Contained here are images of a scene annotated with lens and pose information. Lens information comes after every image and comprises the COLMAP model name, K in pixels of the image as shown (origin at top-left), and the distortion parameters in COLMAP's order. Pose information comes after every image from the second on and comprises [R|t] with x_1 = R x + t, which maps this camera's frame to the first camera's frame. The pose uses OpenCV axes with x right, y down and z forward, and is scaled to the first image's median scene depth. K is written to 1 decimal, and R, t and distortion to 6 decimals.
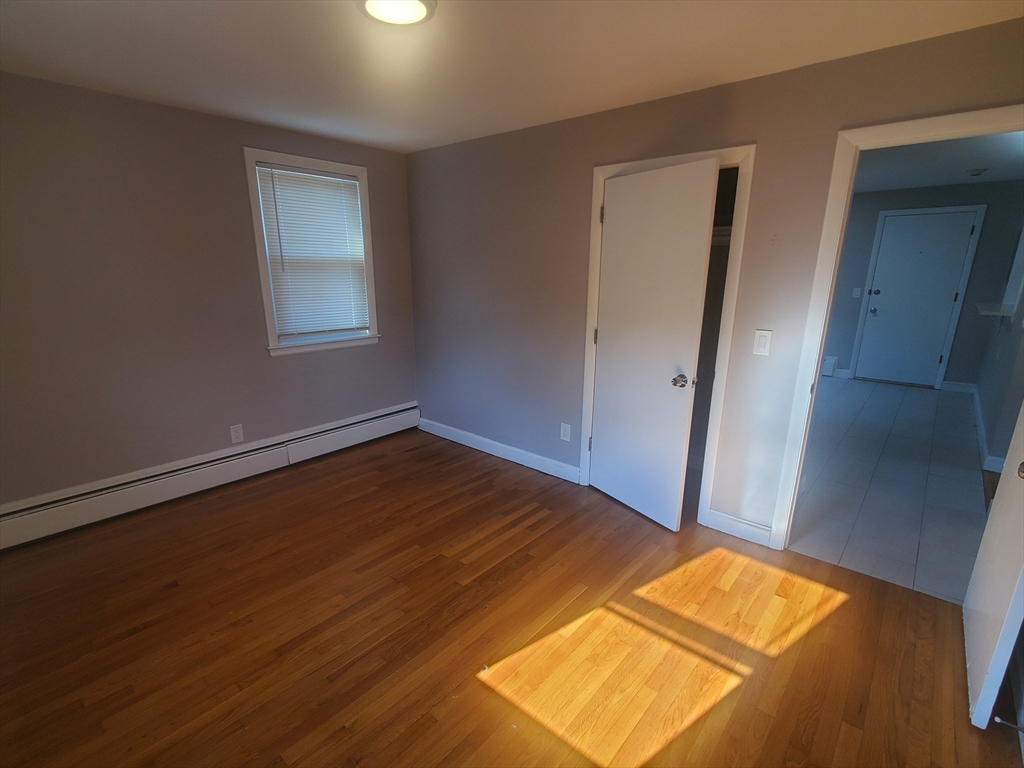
lens RADIAL K [[489.4, 0, 509.2], [0, 489.4, 384.2], [0, 0, 1]] dist [0.017187, 0.000355]
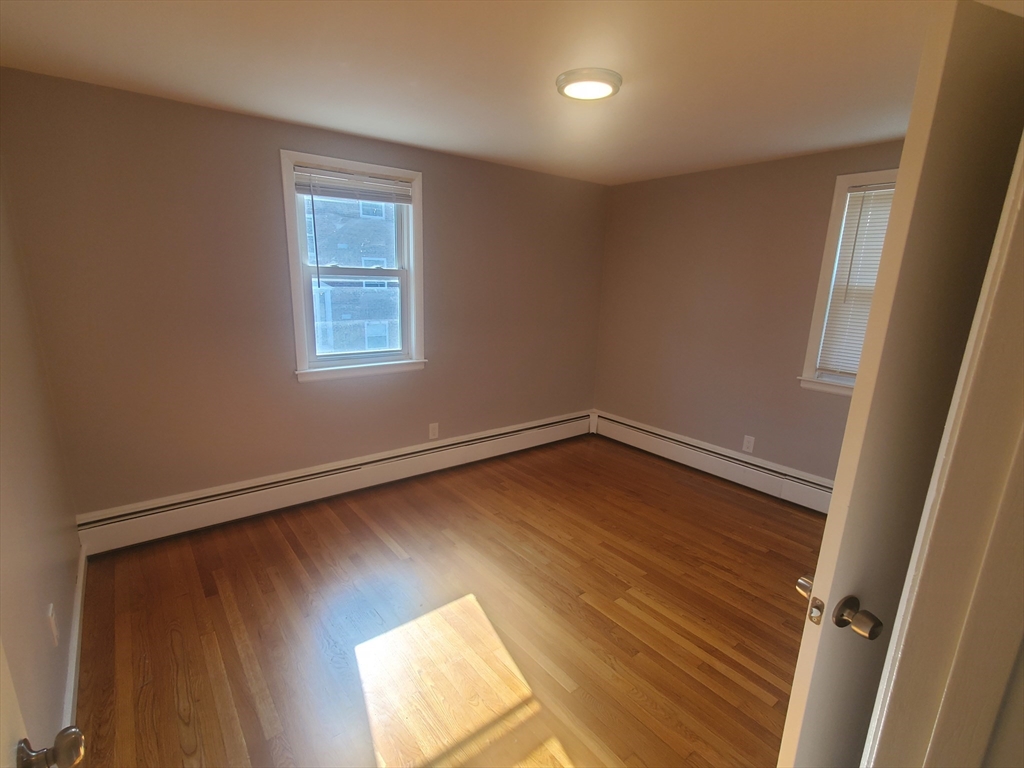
lens RADIAL K [[489.4, 0, 508.9], [0, 489.4, 390.5], [0, 0, 1]] dist [0.017187, 0.000355]
pose [[-0.170808, 0.217557, -0.960986, 0.681302], [-0.261345, 0.930381, 0.257080, -0.183917], [0.950012, 0.295060, -0.102059, 0.677685]]
